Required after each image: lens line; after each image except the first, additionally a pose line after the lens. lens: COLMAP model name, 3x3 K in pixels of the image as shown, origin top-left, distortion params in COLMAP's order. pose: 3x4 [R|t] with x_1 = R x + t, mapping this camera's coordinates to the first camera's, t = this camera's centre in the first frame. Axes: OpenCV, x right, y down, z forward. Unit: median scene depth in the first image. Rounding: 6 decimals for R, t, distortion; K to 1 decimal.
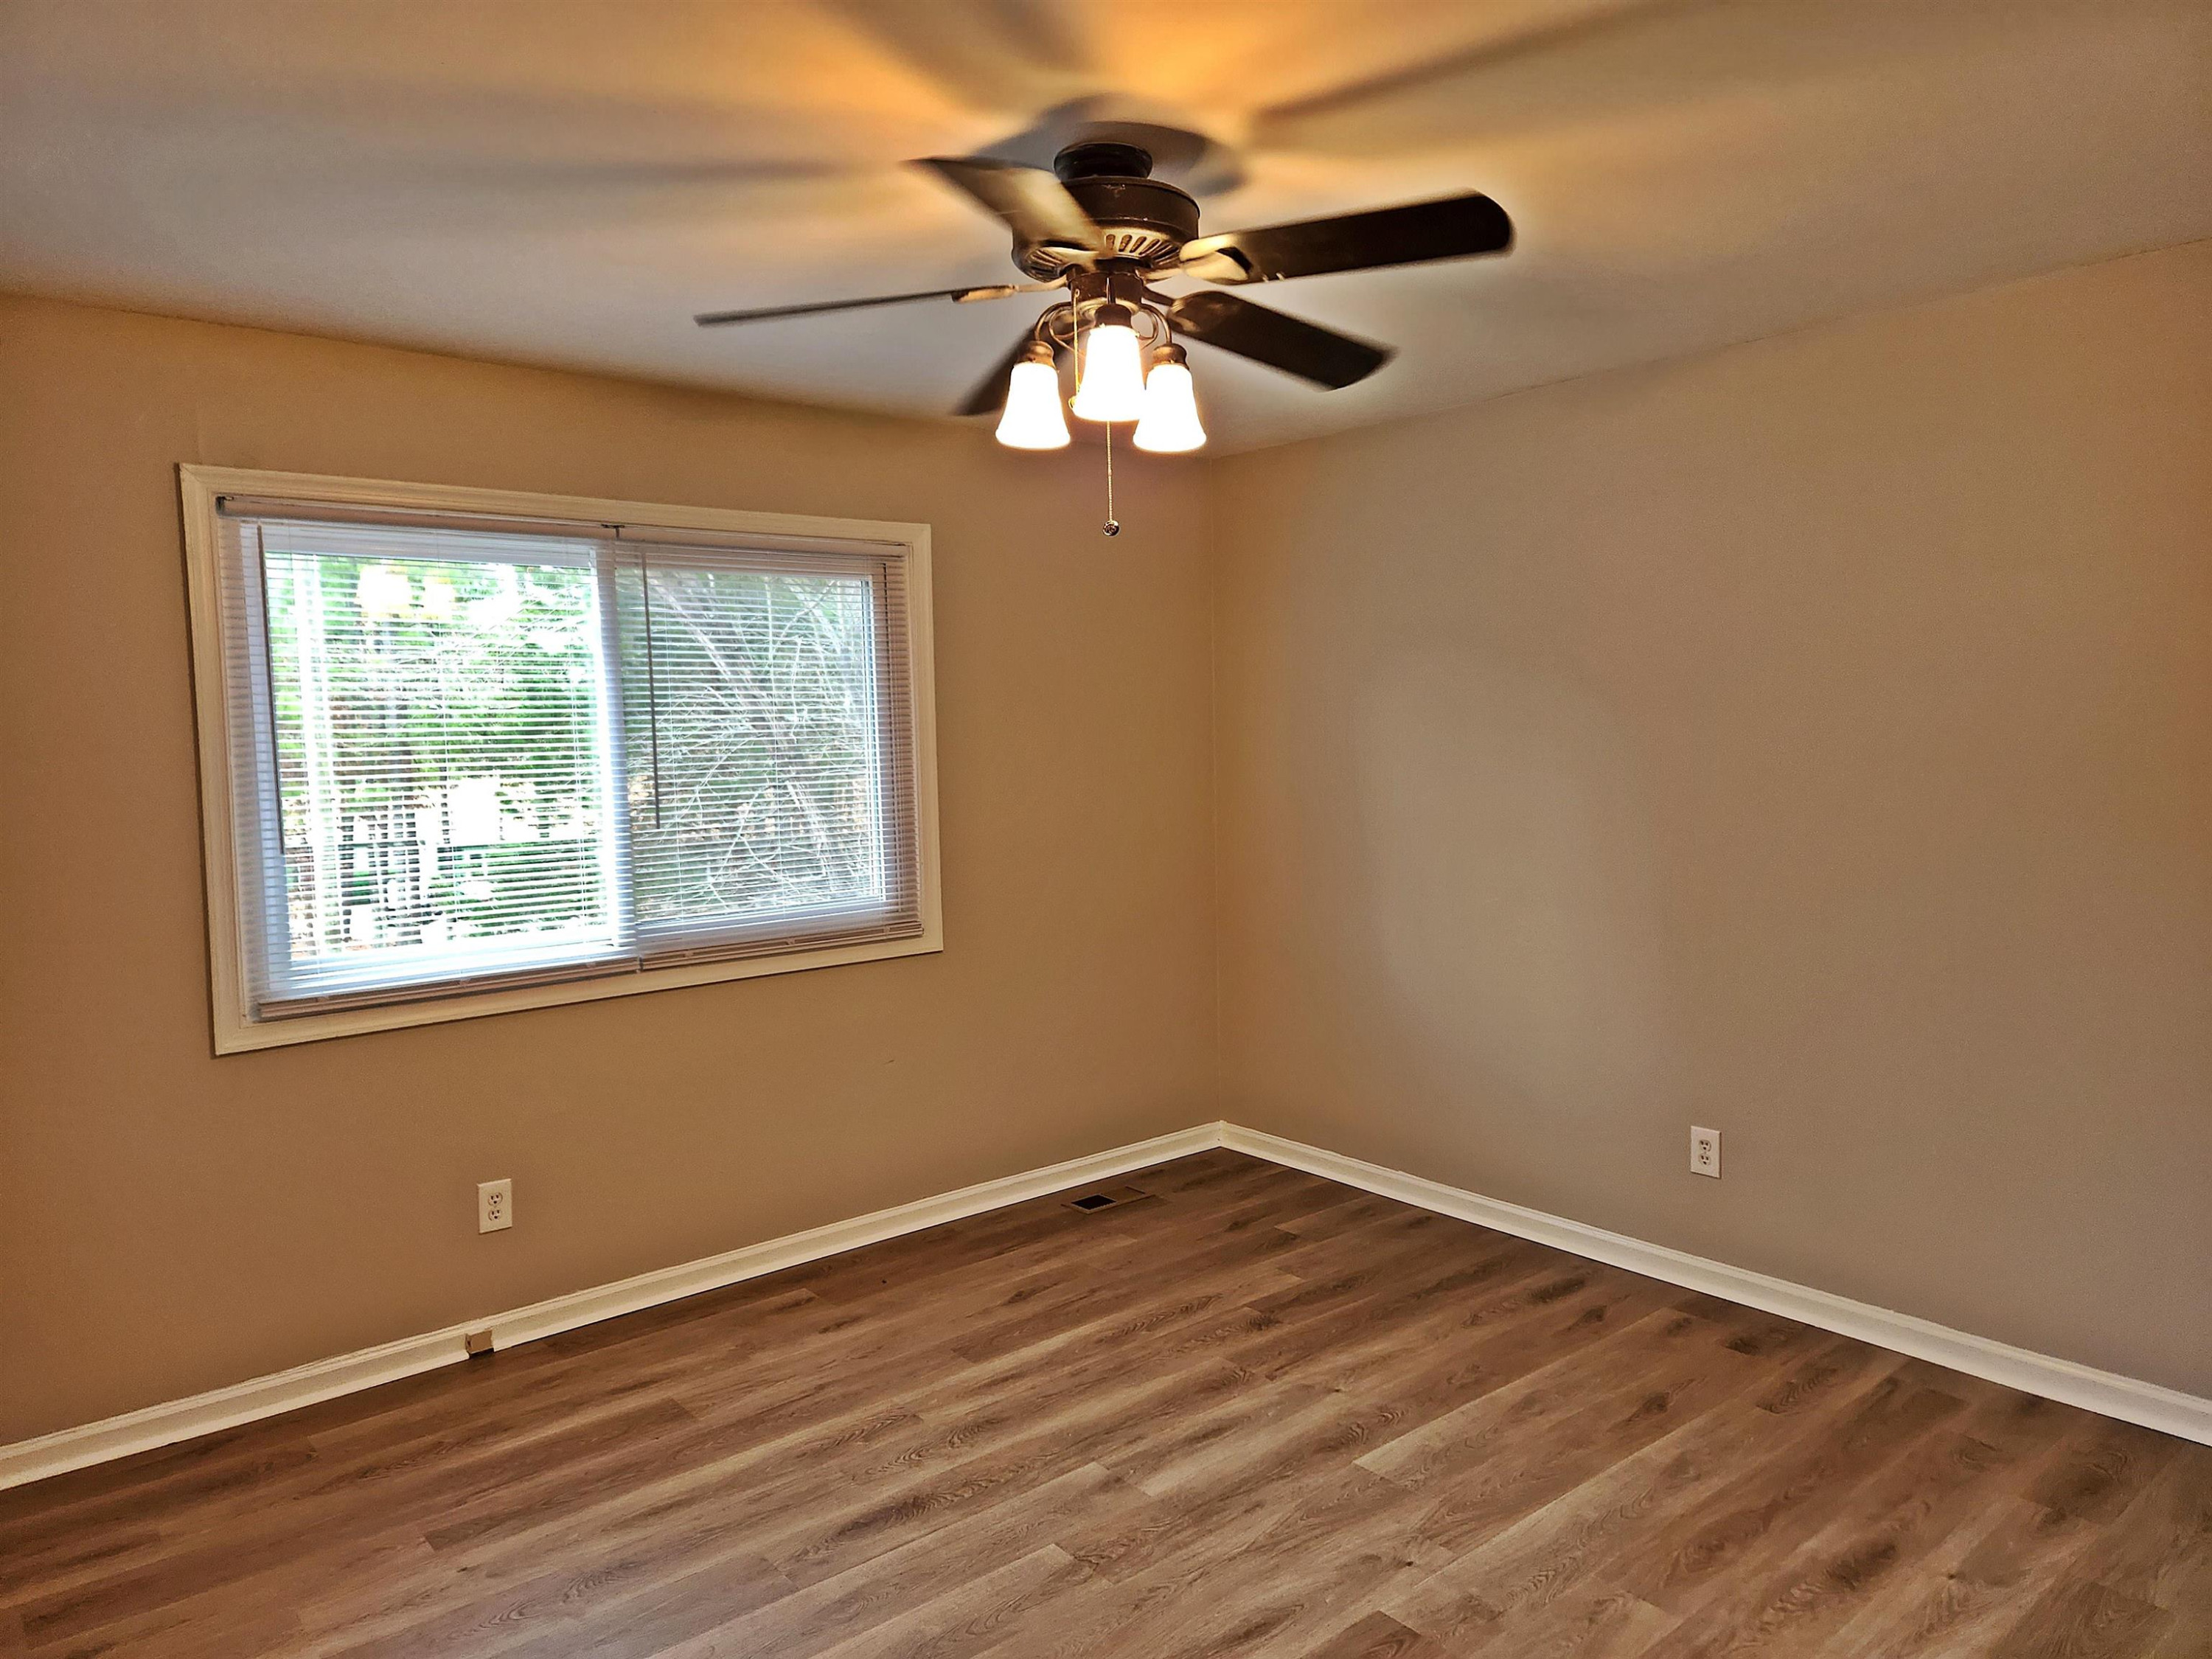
lens RADIAL K [[1480.5, 0, 1097.4], [0, 1480.5, 838.6], [0, 0, 1]] dist [0.003279, 0.000562]
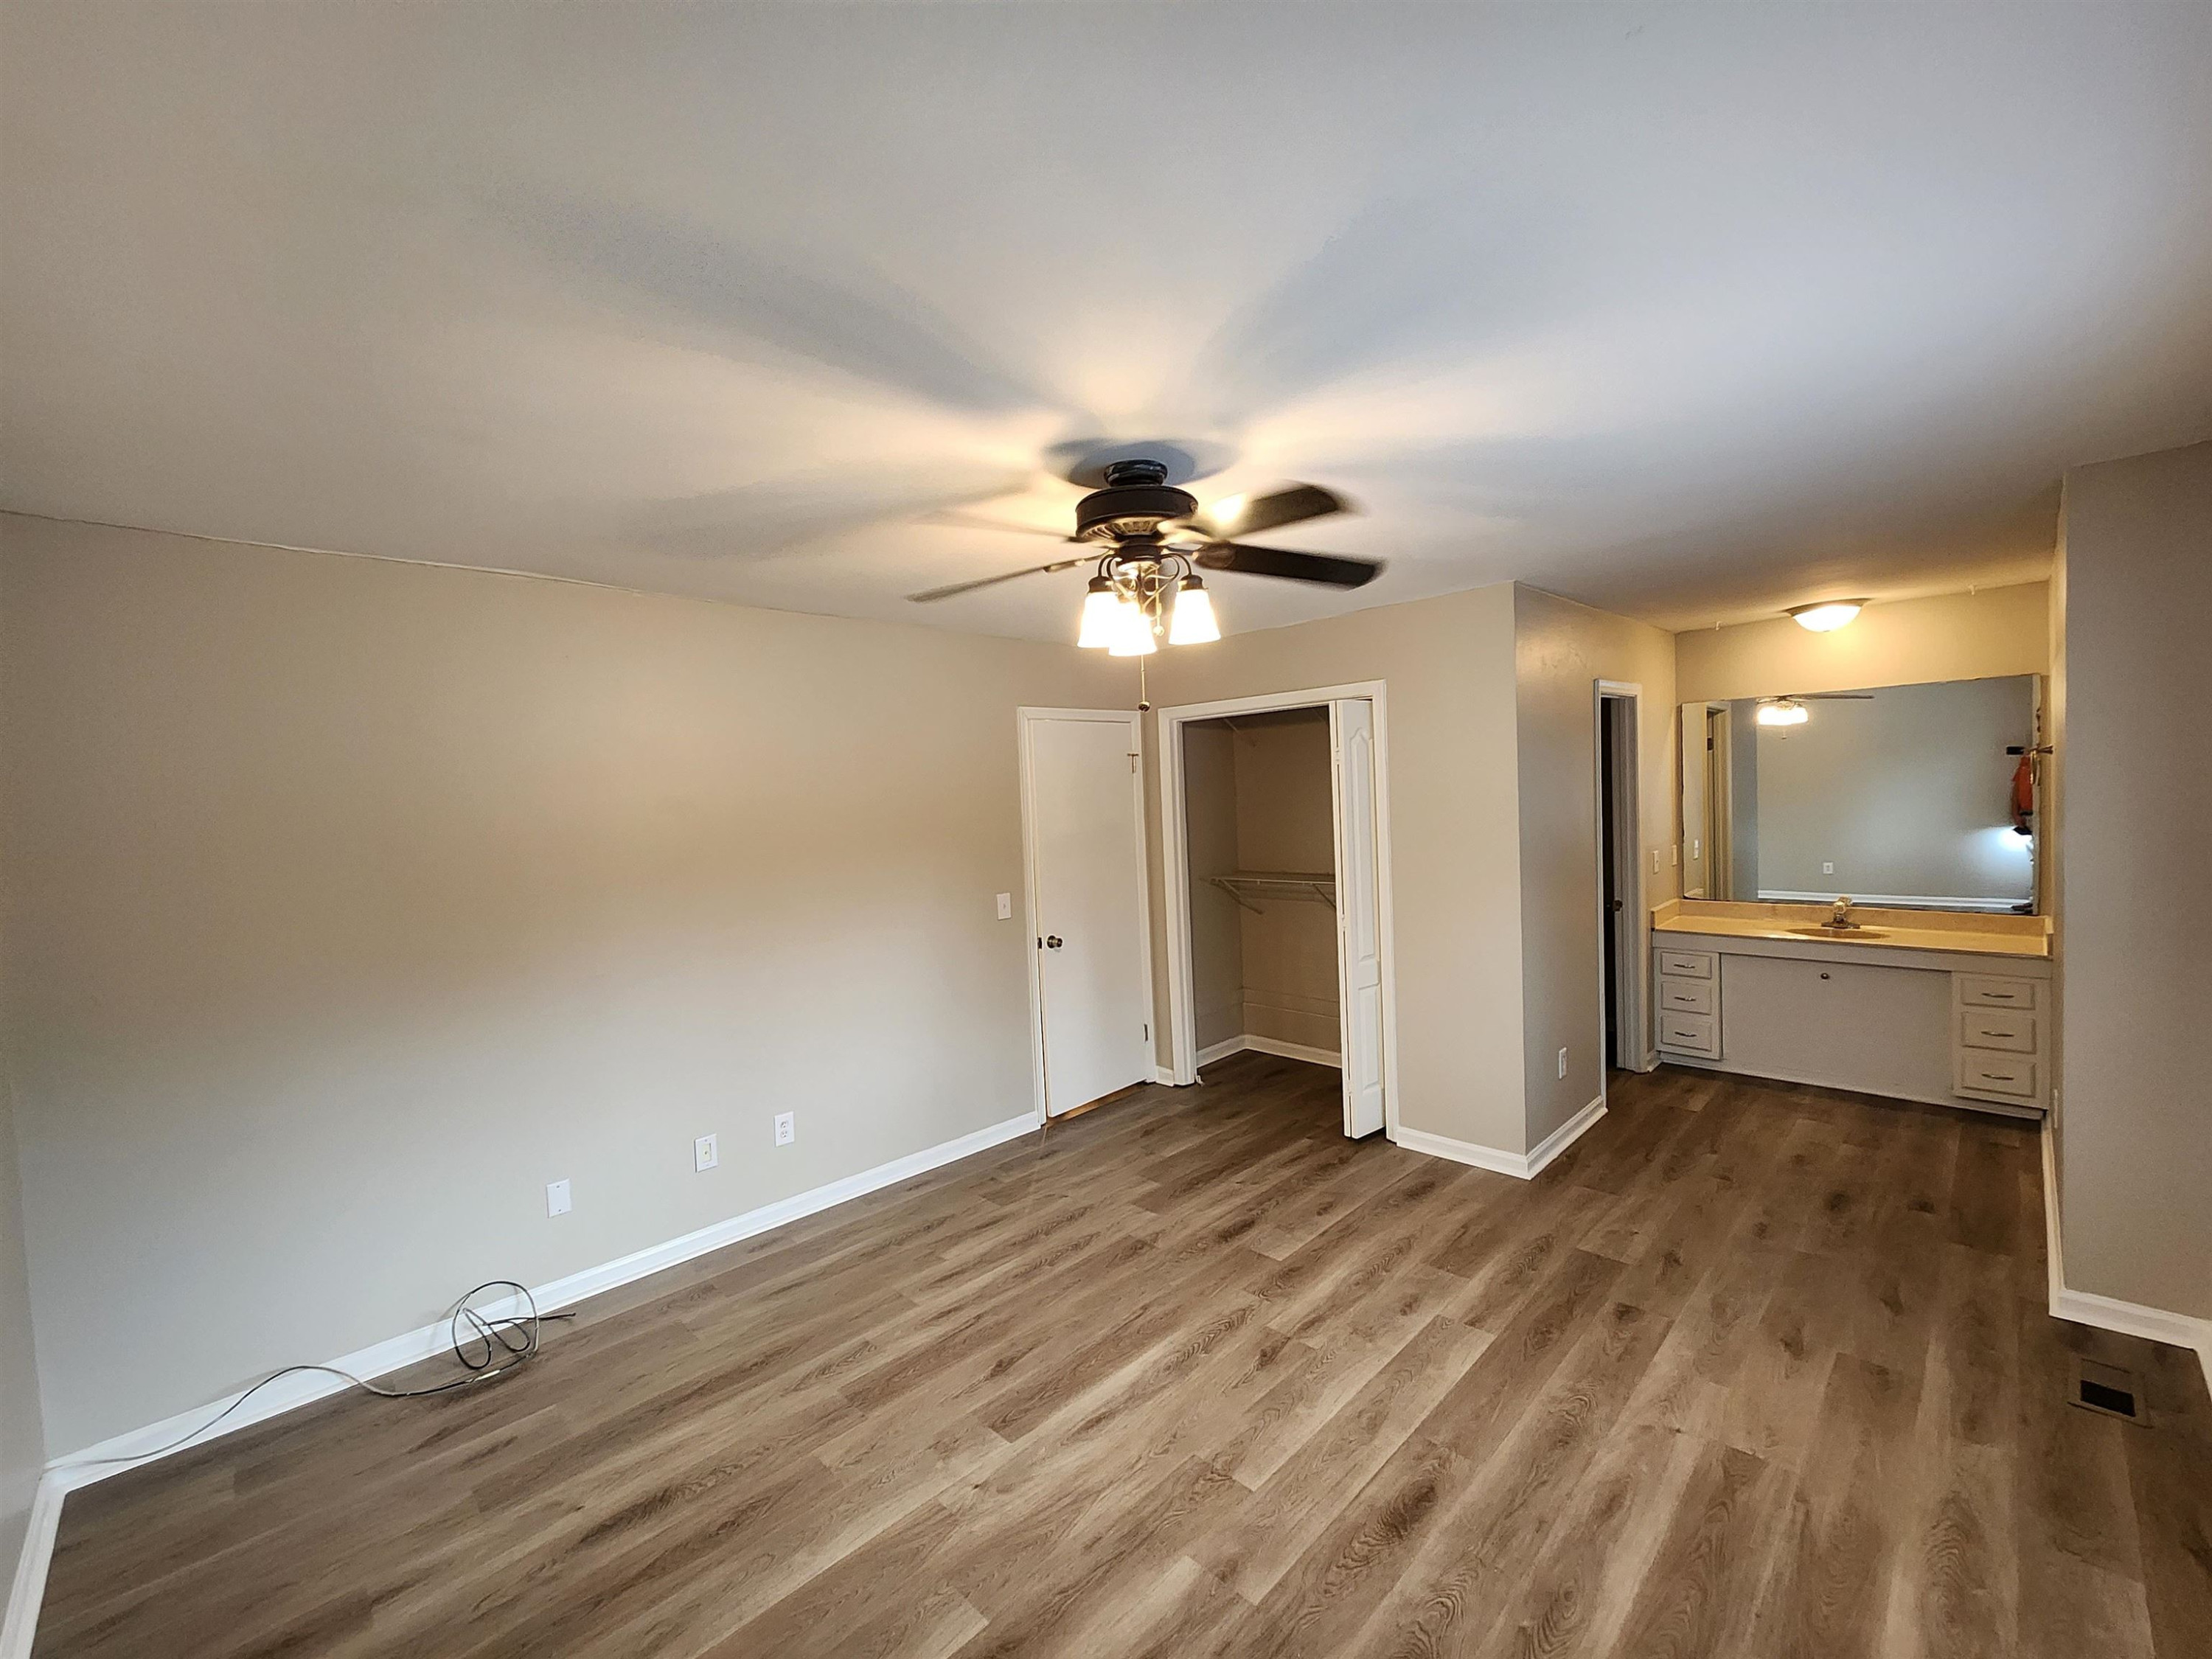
lens RADIAL K [[908.7, 0, 1100.9], [0, 908.7, 831.5], [0, 0, 1]] dist [0.000231, -0.000004]
pose [[-0.993197, 0.067726, -0.094723, 0.131768], [0.056079, 0.991113, 0.120624, -0.171750], [0.102051, 0.114491, -0.988169, 1.666601]]
